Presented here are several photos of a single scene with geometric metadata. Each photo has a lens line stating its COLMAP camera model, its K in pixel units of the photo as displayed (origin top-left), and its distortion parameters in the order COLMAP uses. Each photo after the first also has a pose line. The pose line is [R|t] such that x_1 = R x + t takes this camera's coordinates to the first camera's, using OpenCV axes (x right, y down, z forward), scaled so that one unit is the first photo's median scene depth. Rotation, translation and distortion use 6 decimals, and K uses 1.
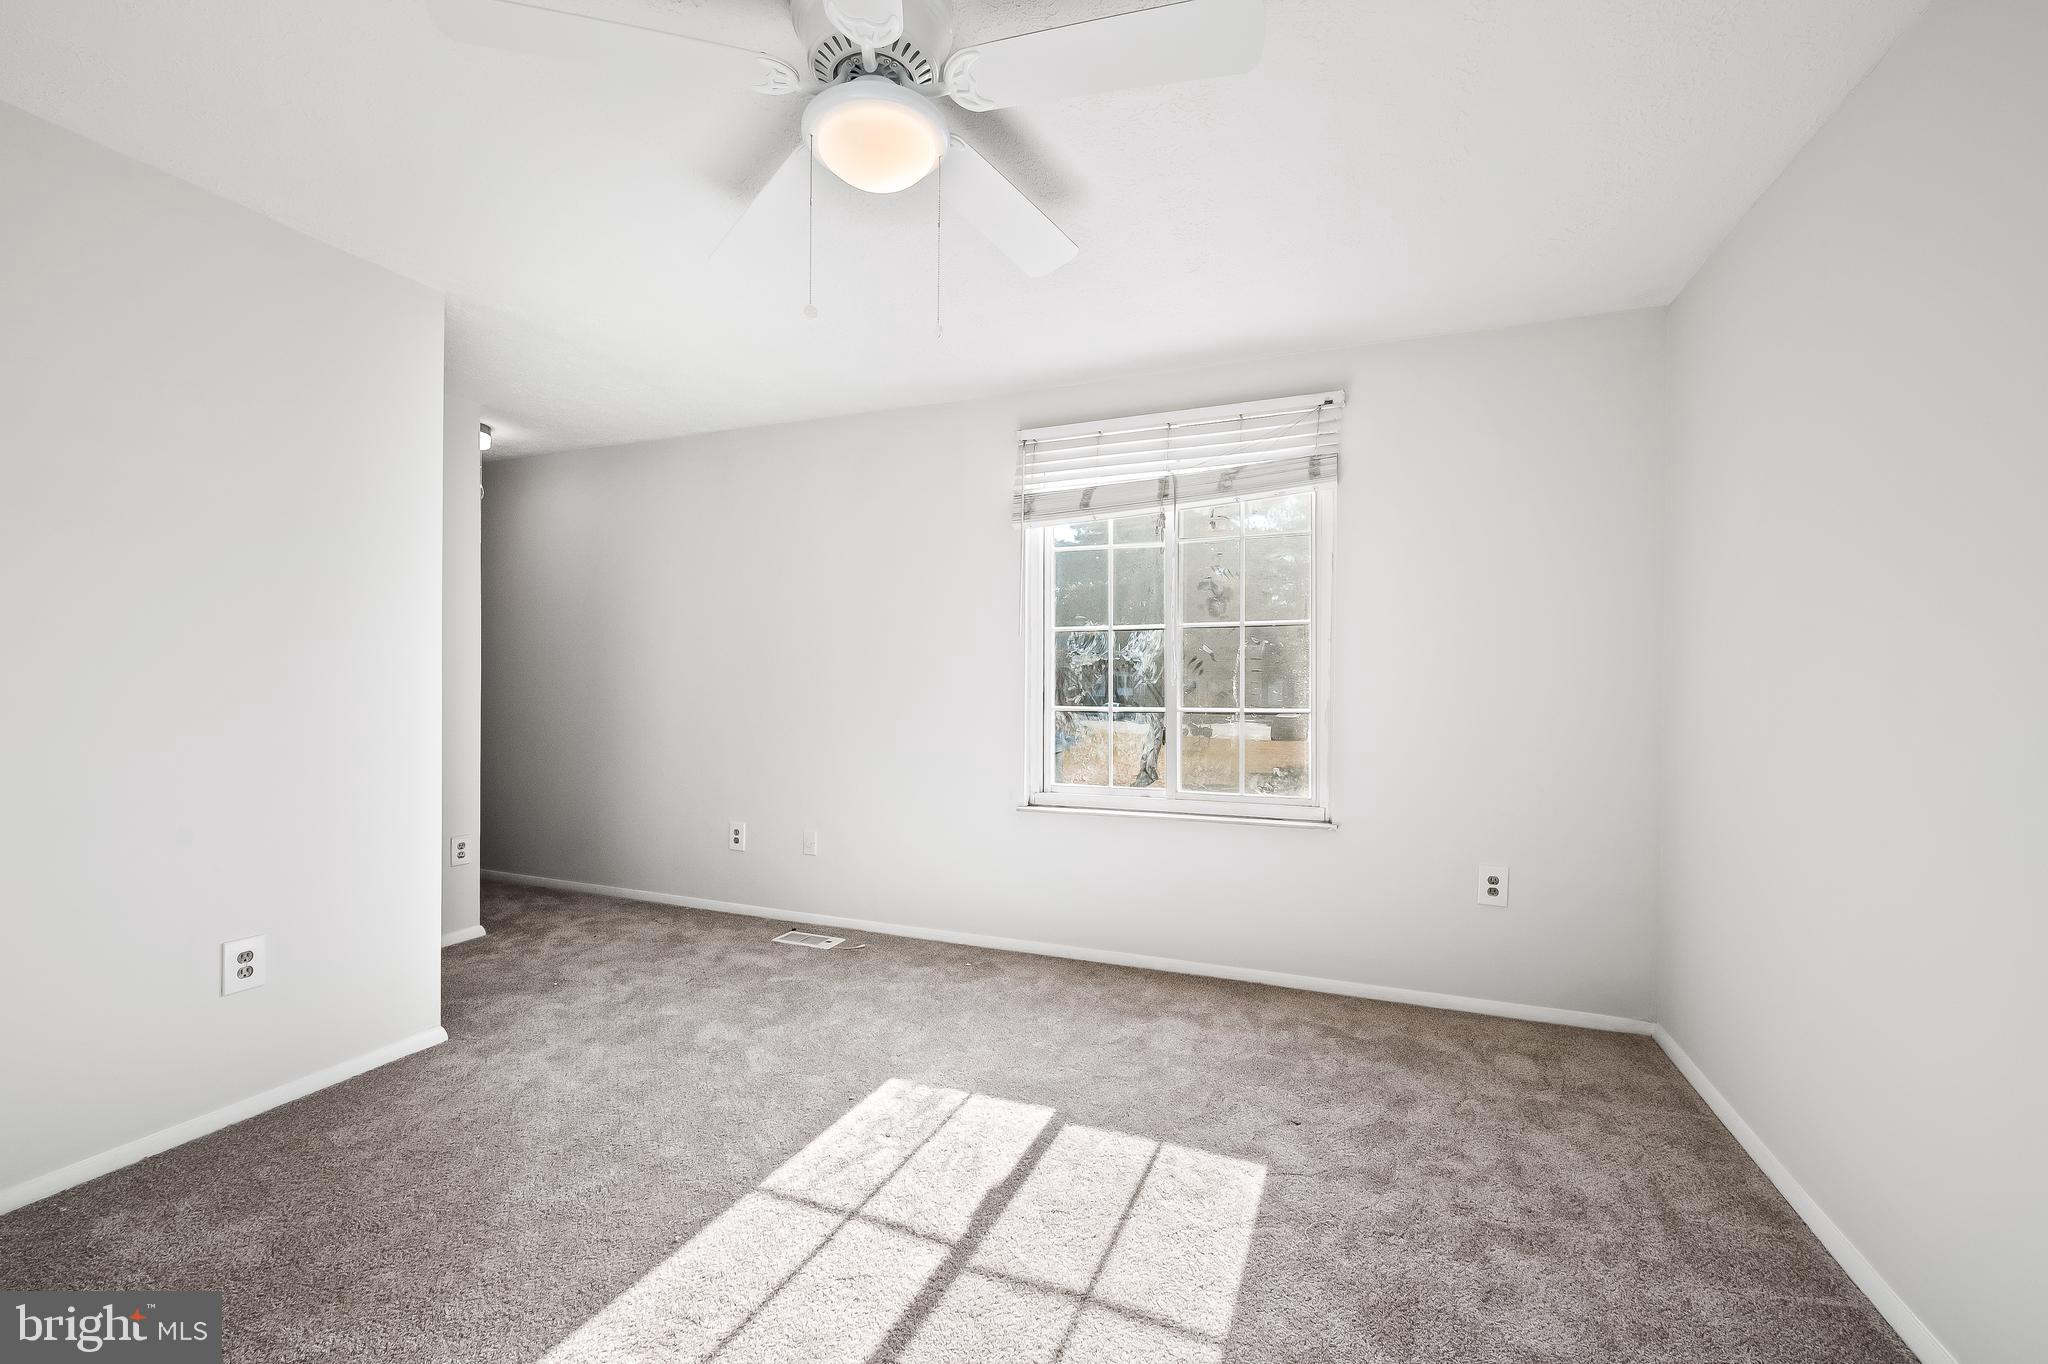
lens RADIAL K [[814.5, 0, 1016.8], [0, 814.5, 690.1], [0, 0, 1]] dist [0.002870, -0.001173]
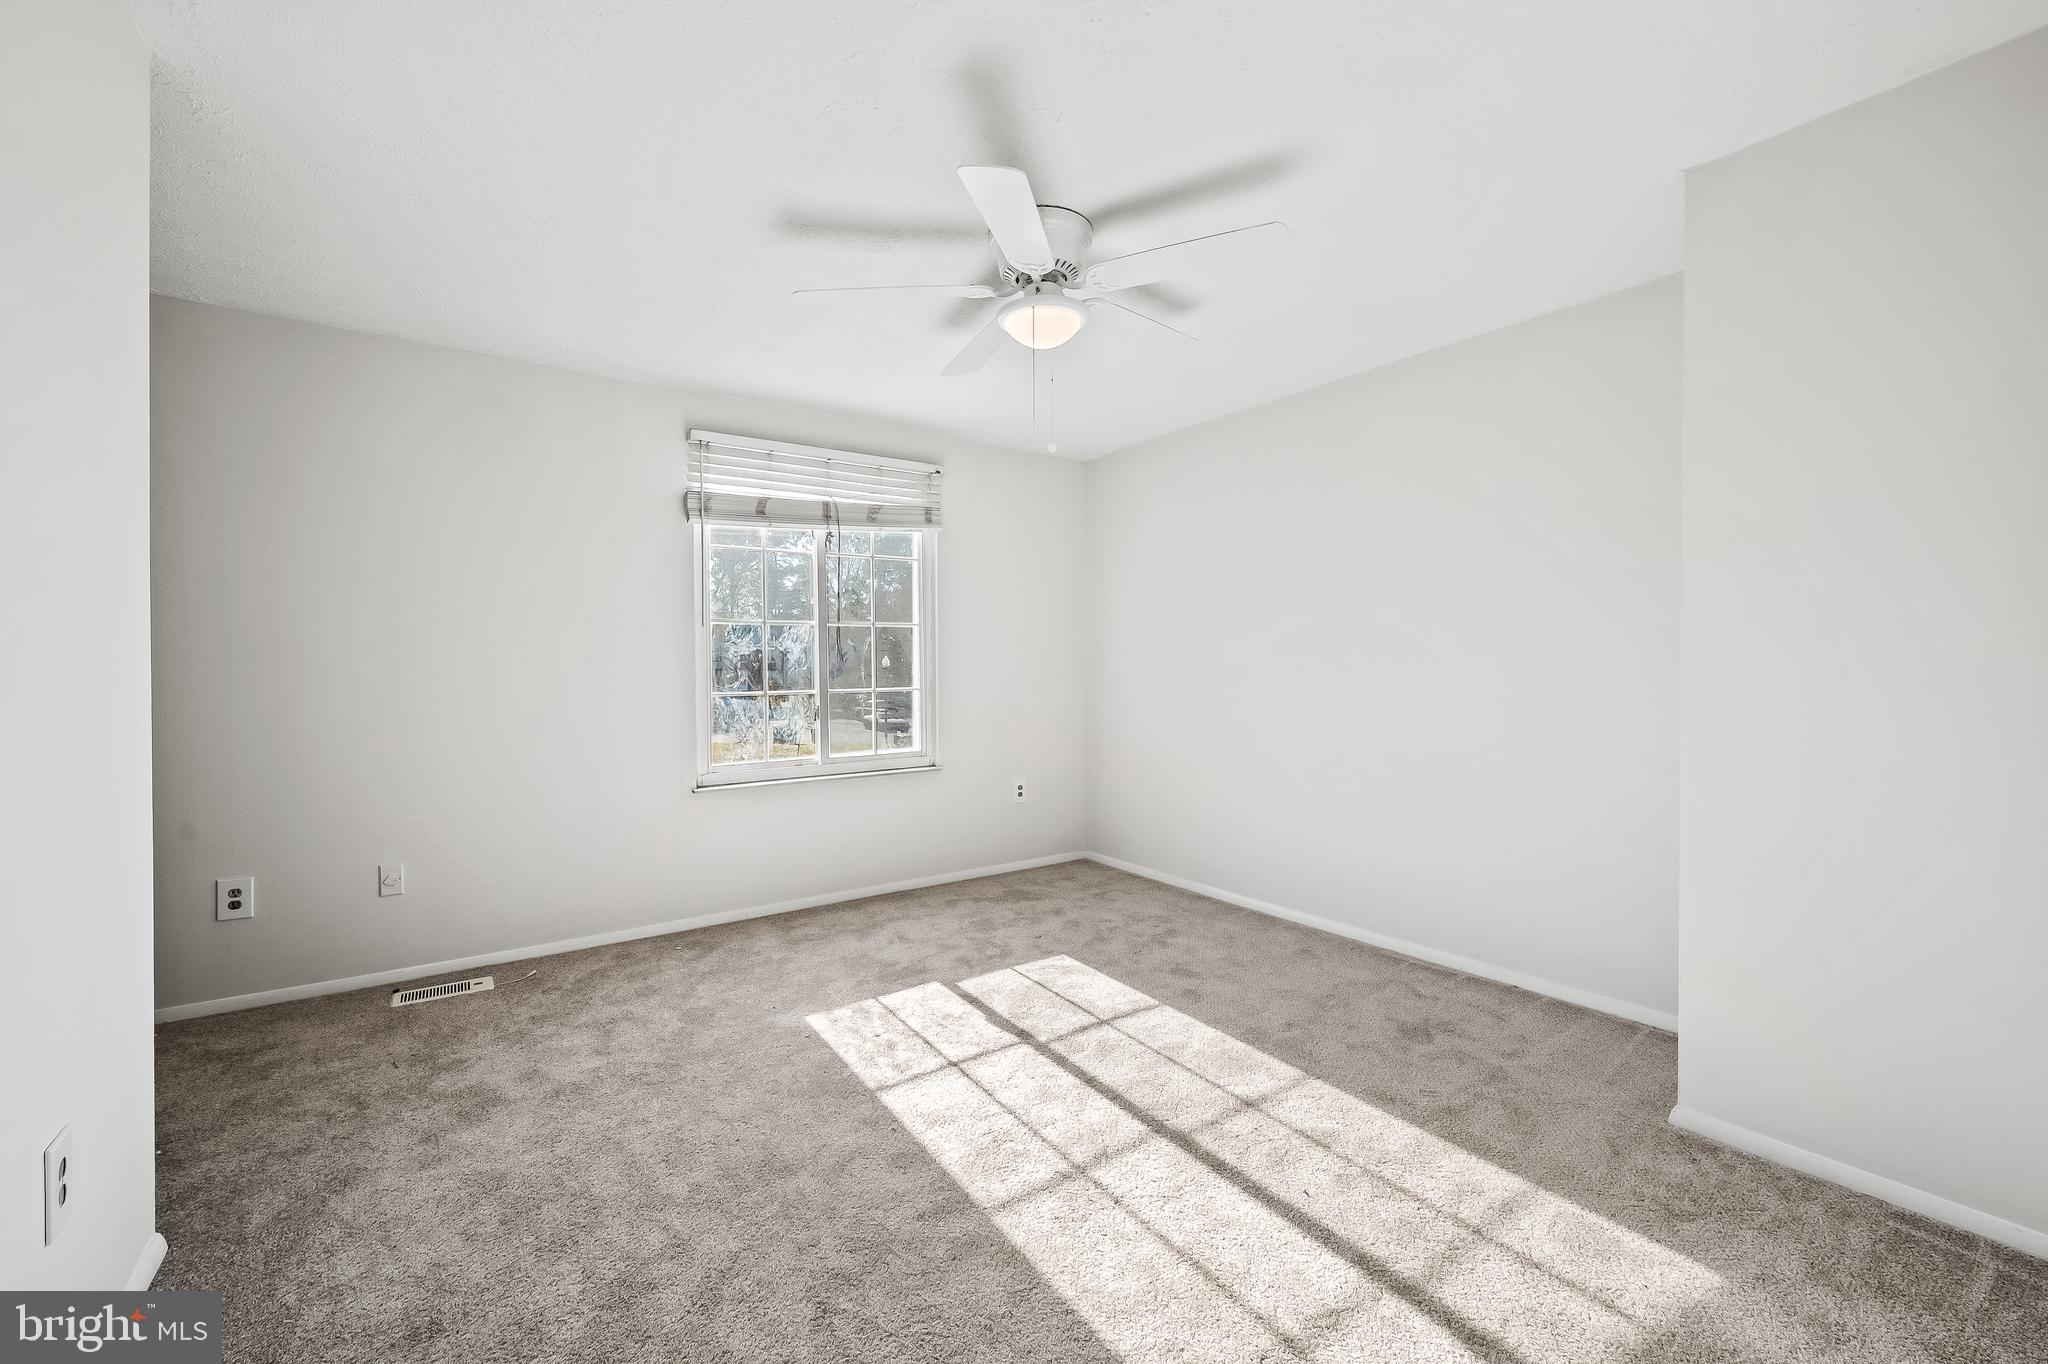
lens RADIAL K [[814.5, 0, 1006.6], [0, 814.5, 680.5], [0, 0, 1]] dist [0.002870, -0.001173]
pose [[0.561917, -0.022313, 0.826893, -0.688840], [0.017446, 0.999733, 0.015122, -0.005884], [-0.827010, 0.005929, 0.562156, 0.088813]]
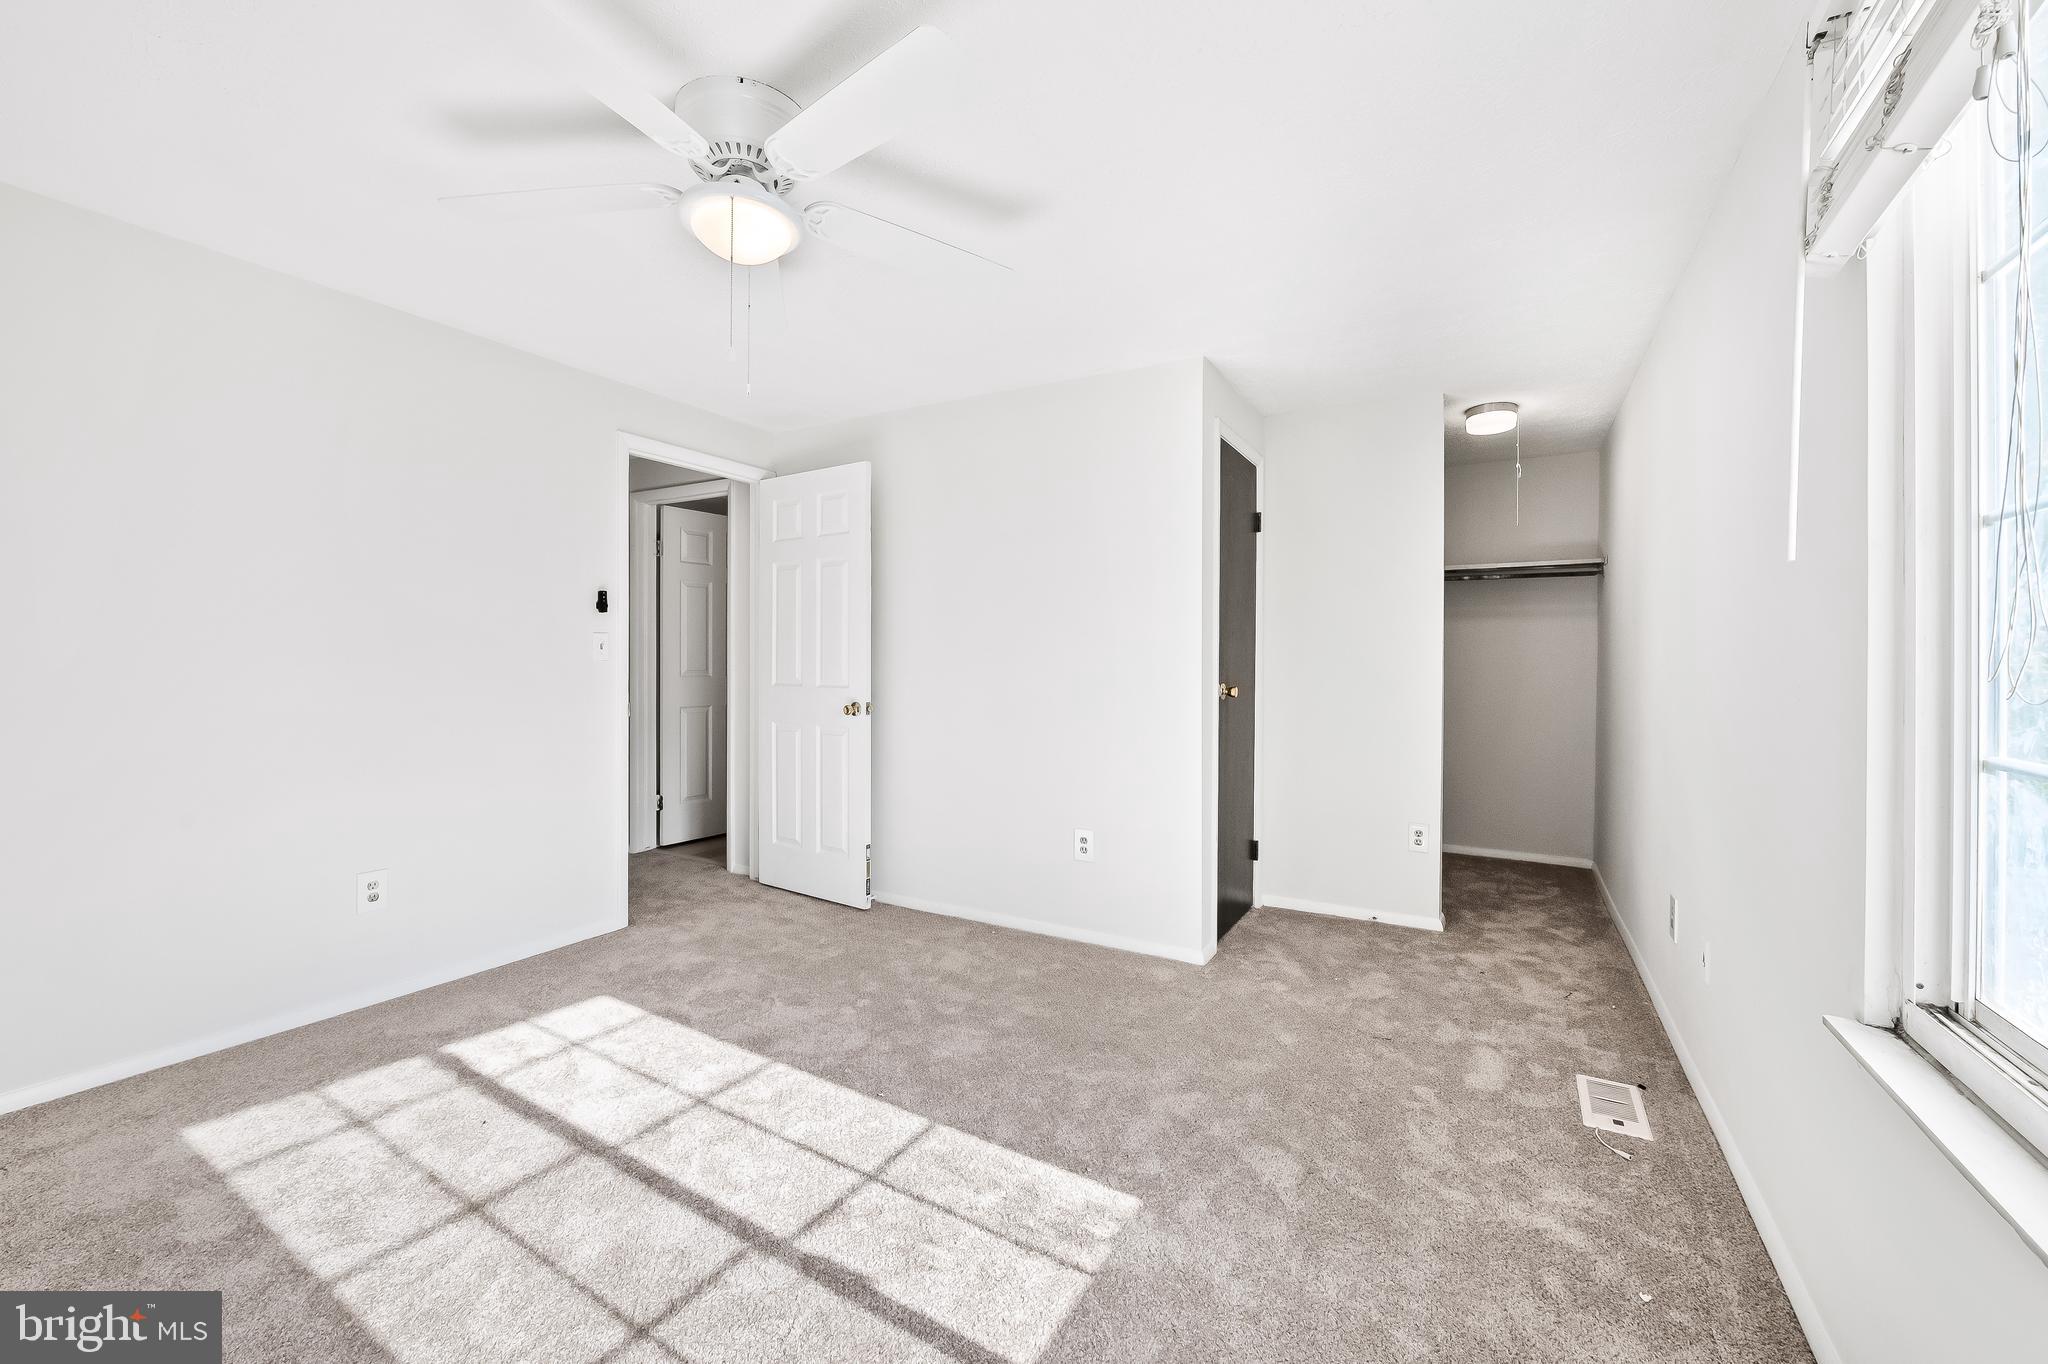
lens RADIAL K [[814.5, 0, 1036.9], [0, 814.5, 670.5], [0, 0, 1]] dist [0.002870, -0.001173]
pose [[-0.114241, 0.005148, -0.993440, 0.450308], [-0.020249, 0.999767, 0.007509, -0.014782], [0.993247, 0.020974, -0.114110, 0.725167]]
